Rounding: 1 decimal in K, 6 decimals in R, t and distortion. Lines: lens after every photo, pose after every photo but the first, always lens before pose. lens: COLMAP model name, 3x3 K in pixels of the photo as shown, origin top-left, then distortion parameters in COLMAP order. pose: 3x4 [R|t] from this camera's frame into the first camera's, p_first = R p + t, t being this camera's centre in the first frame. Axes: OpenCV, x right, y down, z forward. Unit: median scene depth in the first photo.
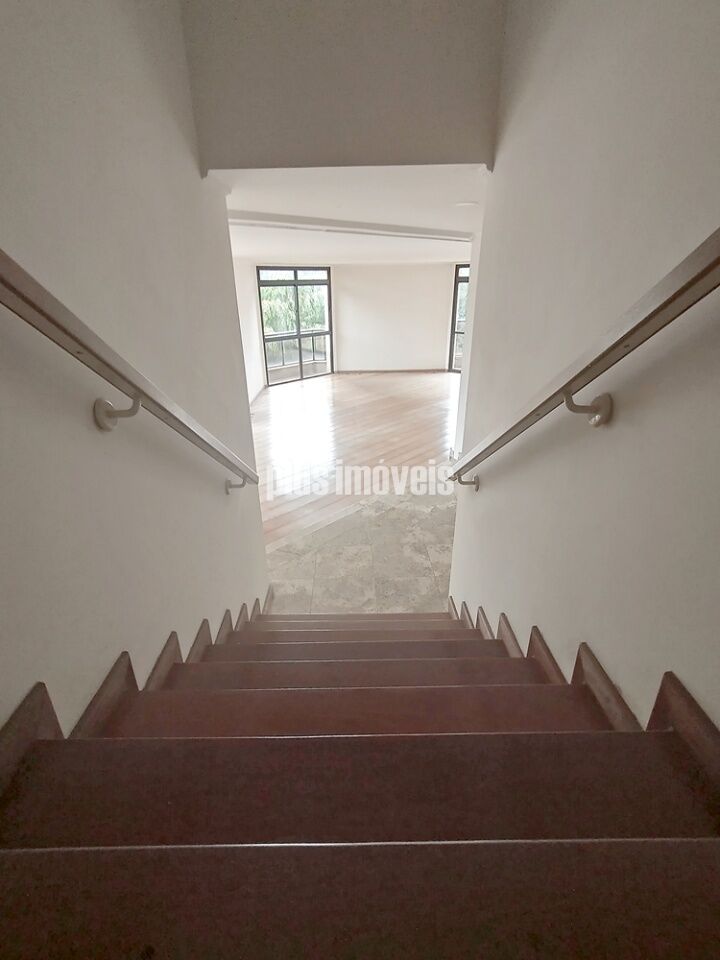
lens RADIAL K [[440.7, 0, 358.0], [0, 440.7, 491.9], [0, 0, 1]] dist [-0.001558, 0.000027]
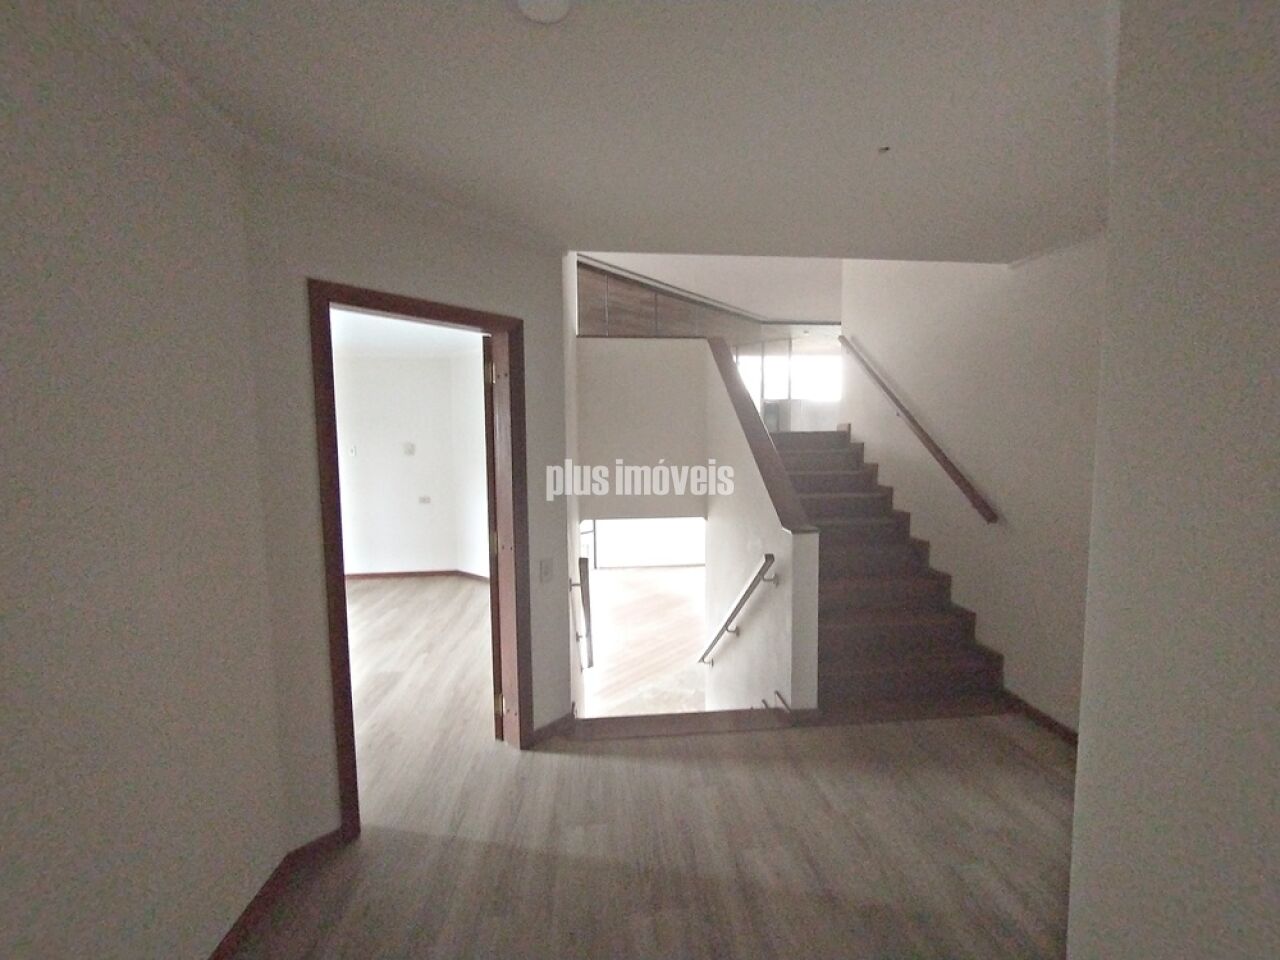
lens RADIAL K [[587.5, 0, 661.3], [0, 587.5, 494.9], [0, 0, 1]] dist [-0.001558, 0.000027]
pose [[0.995118, -0.002349, 0.098659, -0.043685], [0.035749, 0.940400, -0.338187, 0.032145], [-0.091985, 0.340063, 0.935893, -0.350264]]
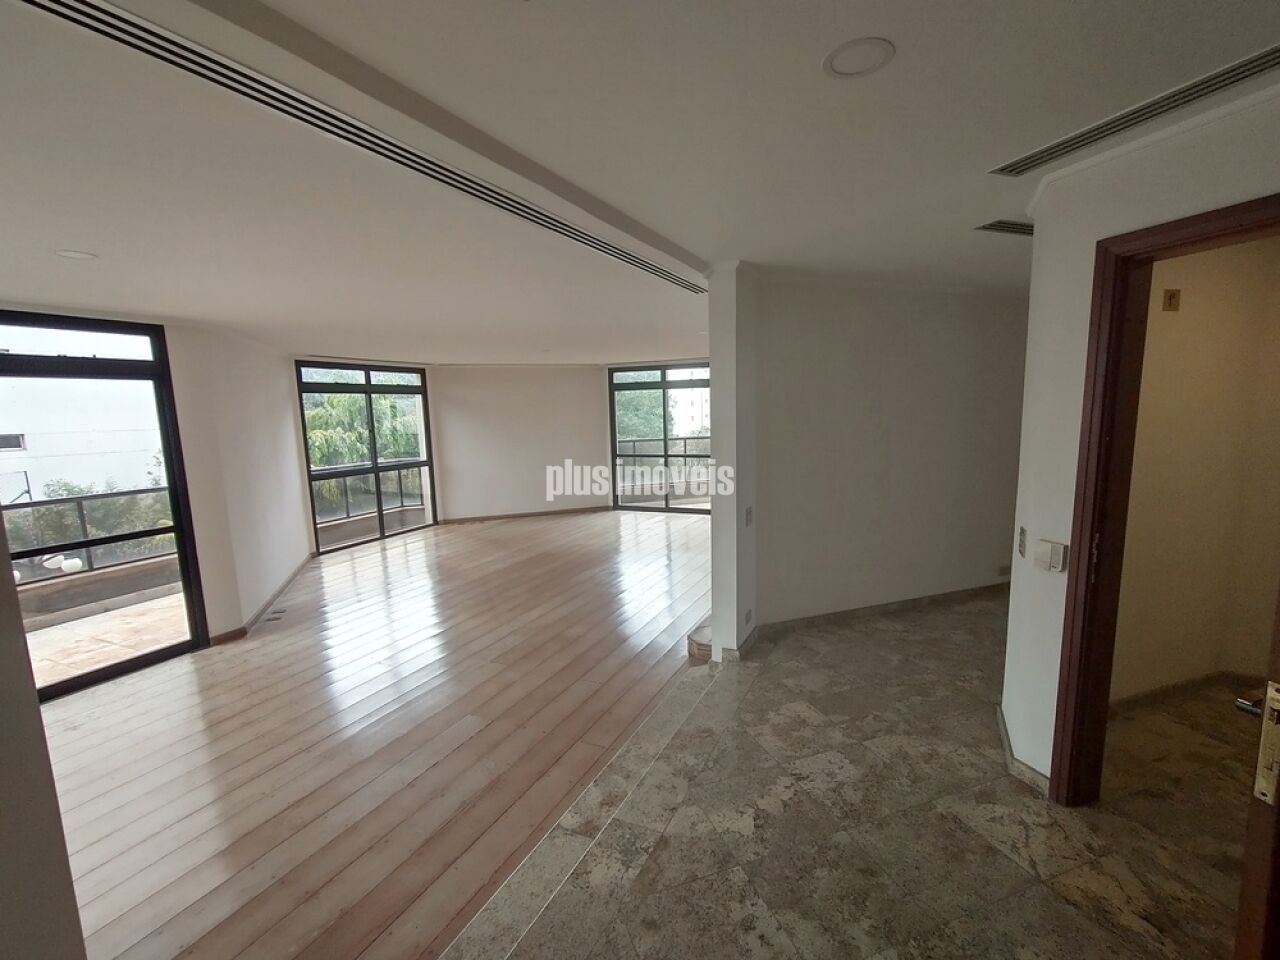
lens RADIAL K [[587.5, 0, 661.3], [0, 587.5, 494.9], [0, 0, 1]] dist [-0.001558, 0.000027]
pose [[0.944439, -0.062643, 0.322663, -0.023832], [0.154885, 0.950667, -0.268782, -0.038445], [-0.289908, 0.303824, 0.907549, 0.150019]]
